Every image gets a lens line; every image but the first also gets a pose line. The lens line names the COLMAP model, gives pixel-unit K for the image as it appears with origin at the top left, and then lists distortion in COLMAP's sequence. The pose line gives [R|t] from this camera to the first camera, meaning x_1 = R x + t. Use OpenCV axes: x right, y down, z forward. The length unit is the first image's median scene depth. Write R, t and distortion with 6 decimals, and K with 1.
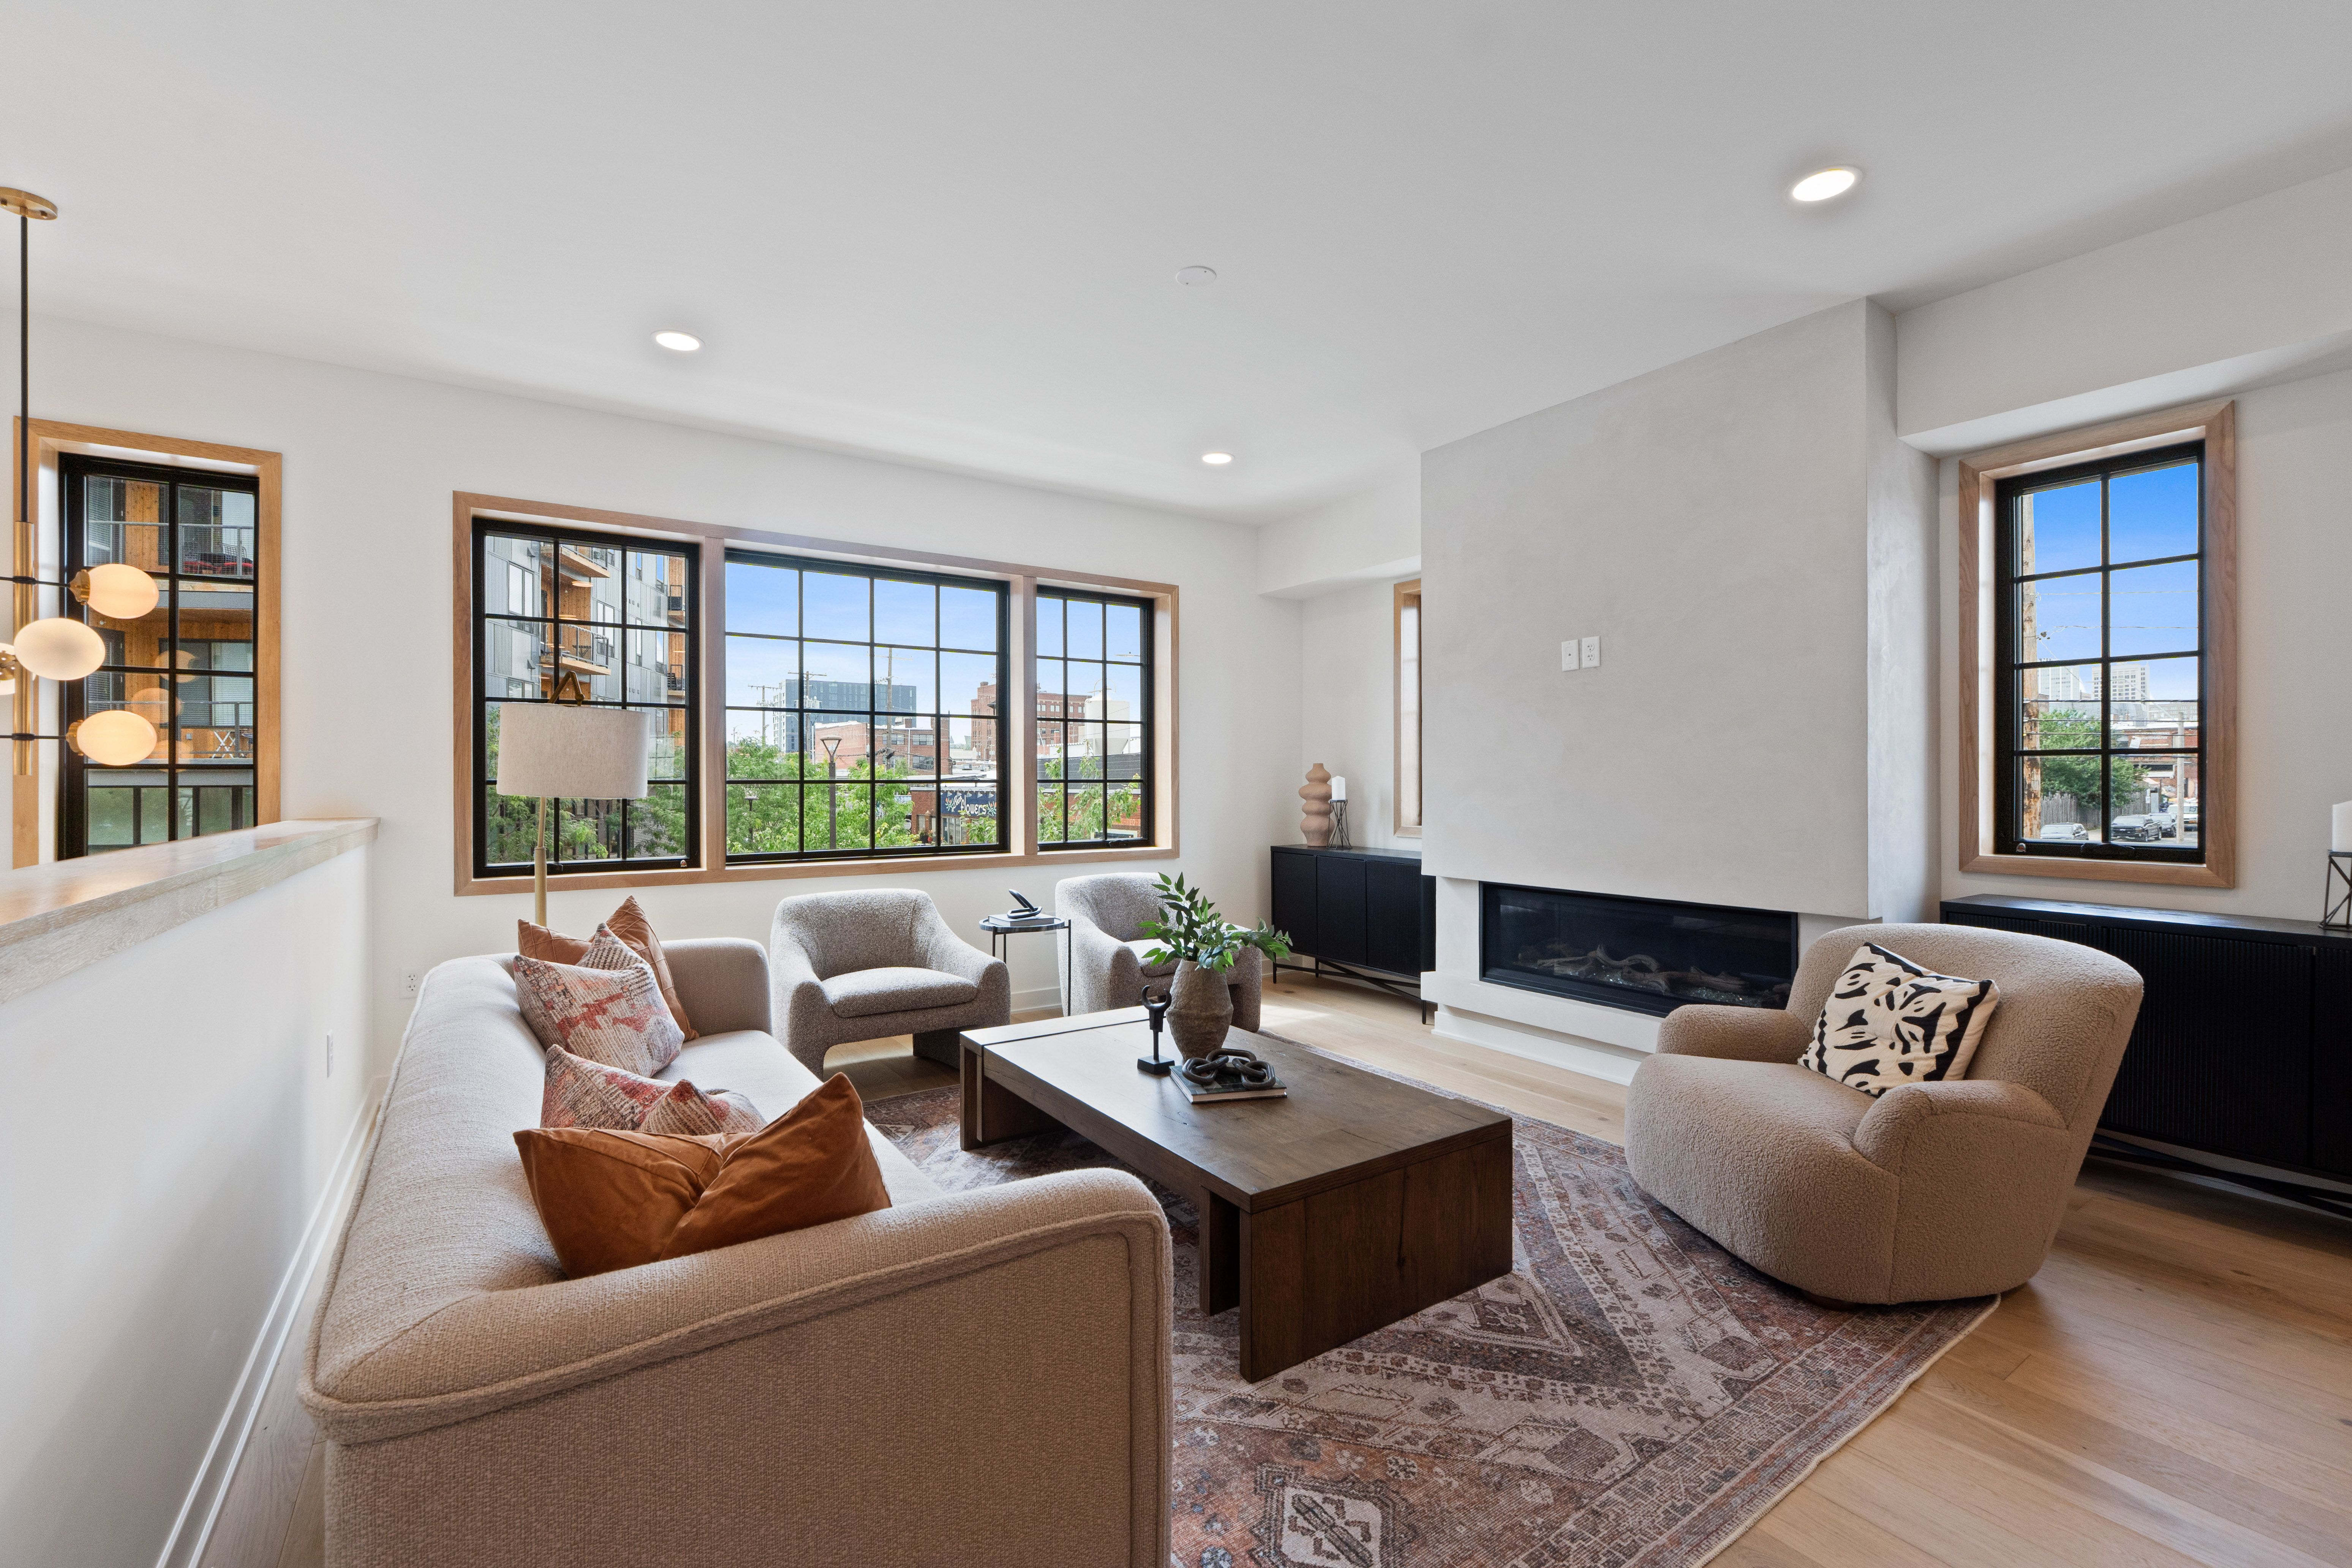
lens RADIAL K [[991.5, 0, 1183.6], [0, 991.5, 786.0], [0, 0, 1]] dist [-0.009506, 0.001397]
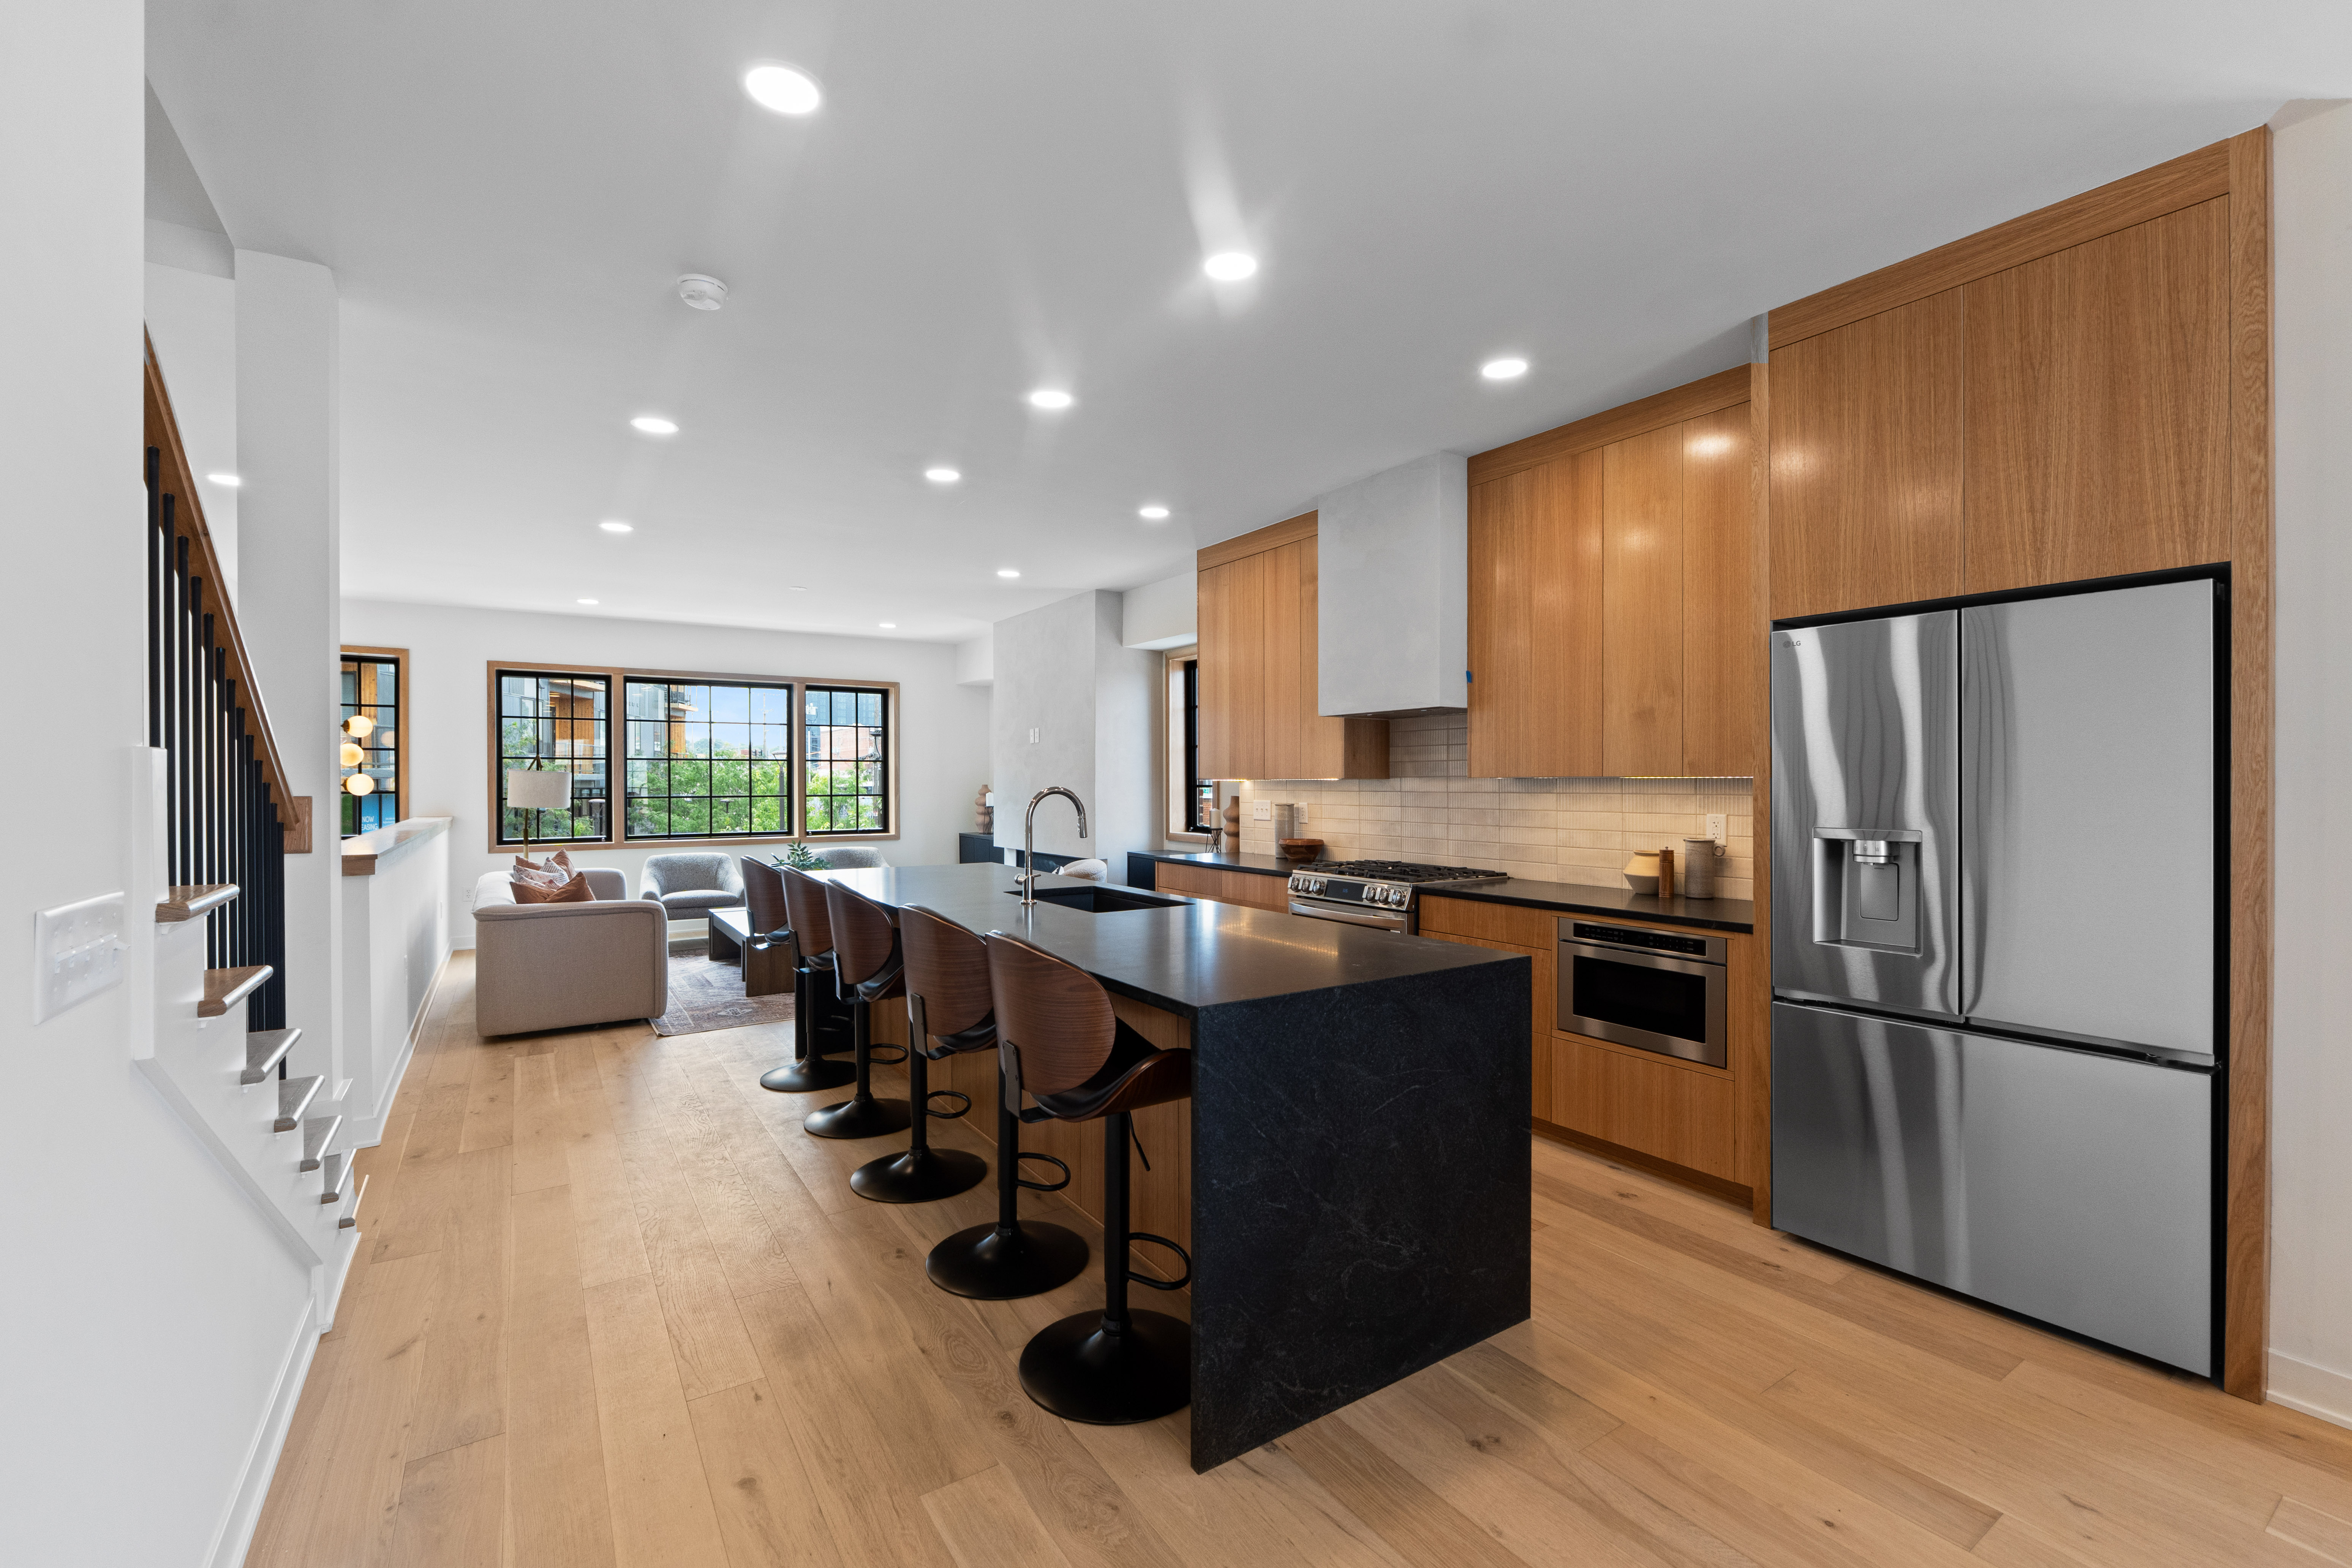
lens RADIAL K [[991.5, 0, 1182.2], [0, 991.5, 785.5], [0, 0, 1]] dist [-0.009506, 0.001397]
pose [[0.999943, 0.000094, -0.010686, 0.974569], [-0.000110, 0.999999, -0.001489, -0.037878], [0.010686, 0.001490, 0.999942, -1.389581]]
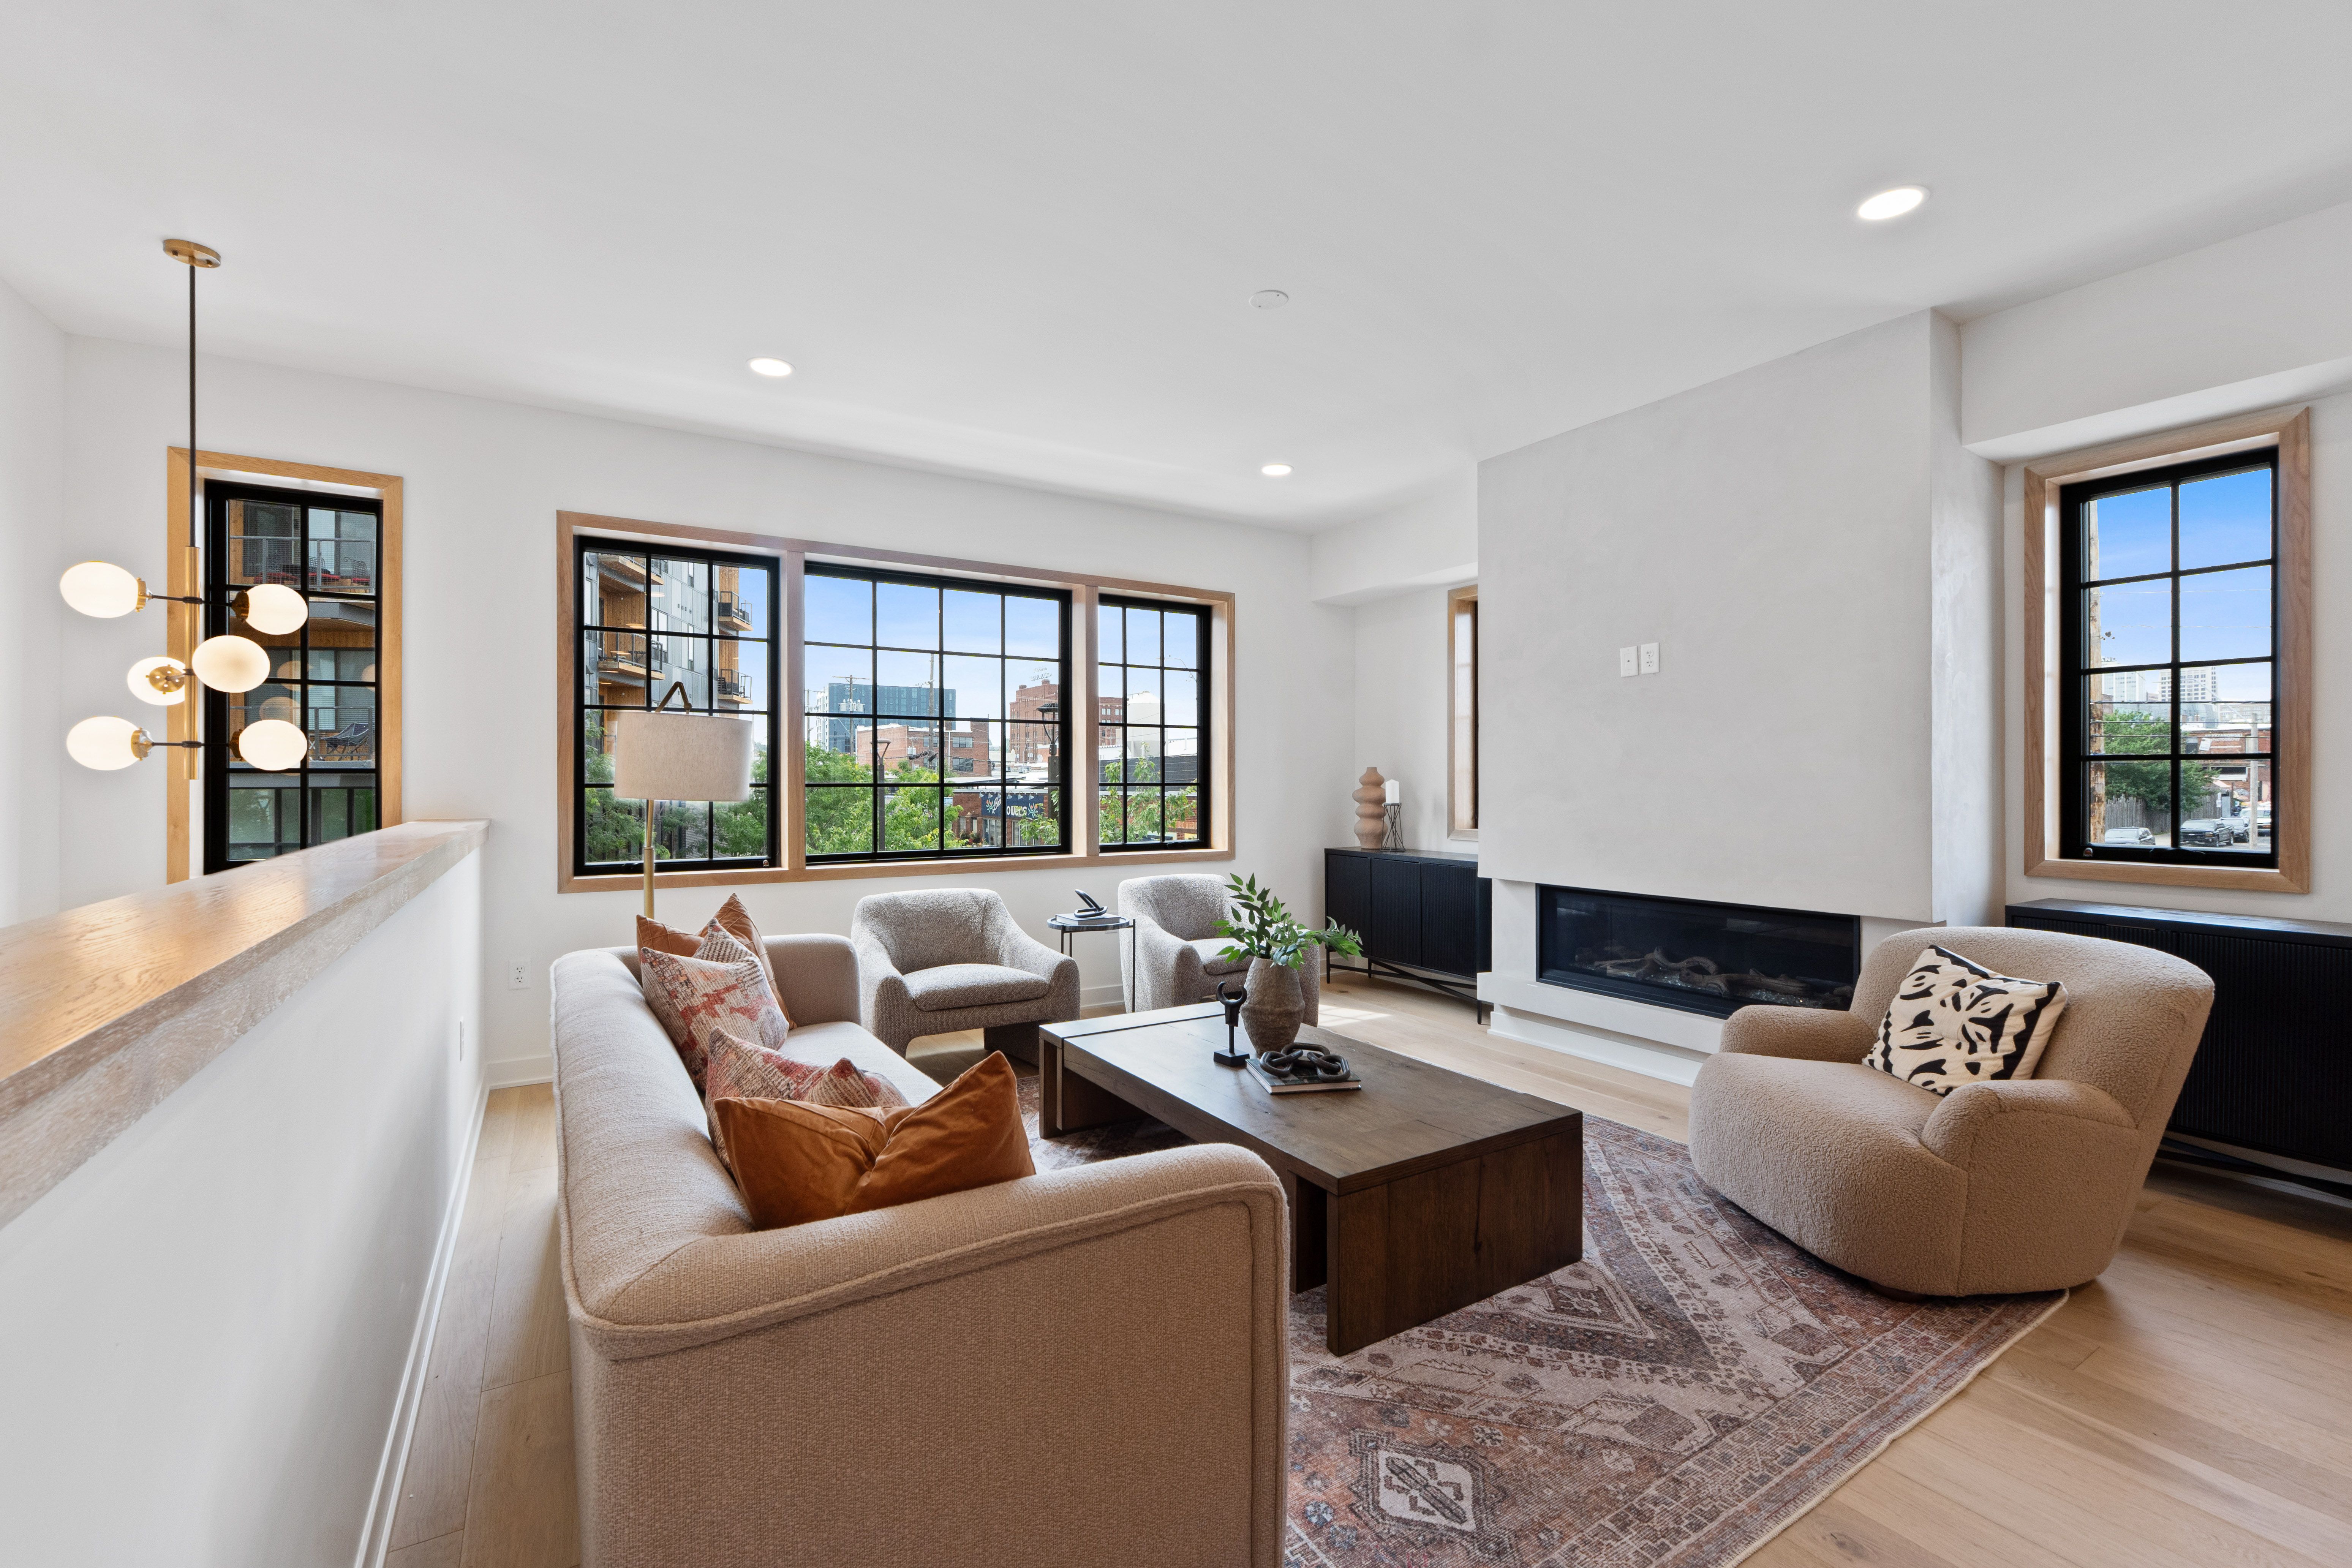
lens RADIAL K [[991.5, 0, 1181.2], [0, 991.5, 787.8], [0, 0, 1]] dist [-0.009506, 0.001397]
pose [[0.999304, 0.000765, -0.037292, -0.041701], [-0.000775, 1.000000, -0.000246, -0.002339], [0.037292, 0.000275, 0.999304, -0.042766]]
